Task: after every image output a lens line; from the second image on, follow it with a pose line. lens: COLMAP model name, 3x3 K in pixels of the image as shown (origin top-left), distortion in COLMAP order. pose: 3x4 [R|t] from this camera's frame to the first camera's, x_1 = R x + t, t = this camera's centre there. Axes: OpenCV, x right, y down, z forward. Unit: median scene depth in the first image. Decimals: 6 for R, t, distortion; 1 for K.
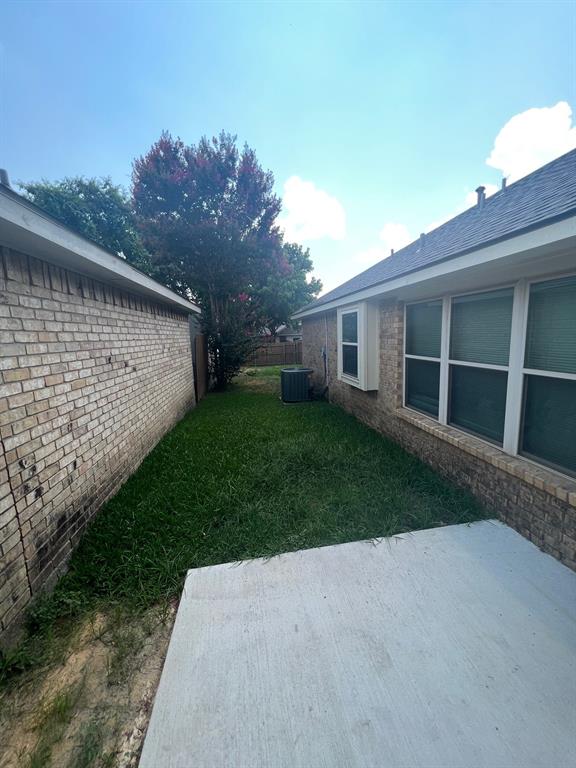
lens RADIAL K [[308.1, 0, 288.0], [0, 308.1, 384.0], [0, 0, 1]] dist [0.000536, 0.000280]
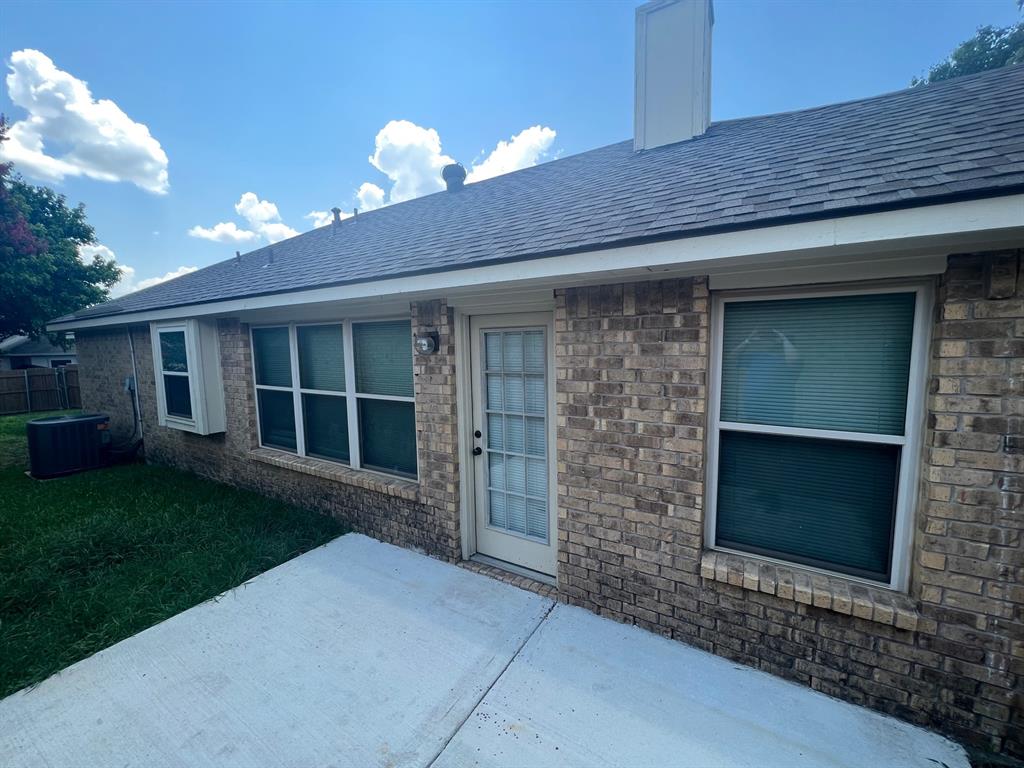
lens RADIAL K [[410.8, 0, 512.0], [0, 410.8, 384.0], [0, 0, 1]] dist [0.000536, 0.000280]
pose [[0.653111, -0.046038, 0.755862, -0.019425], [0.112395, 0.992988, -0.036635, 0.024446], [-0.748875, 0.108882, 0.653705, -0.298652]]
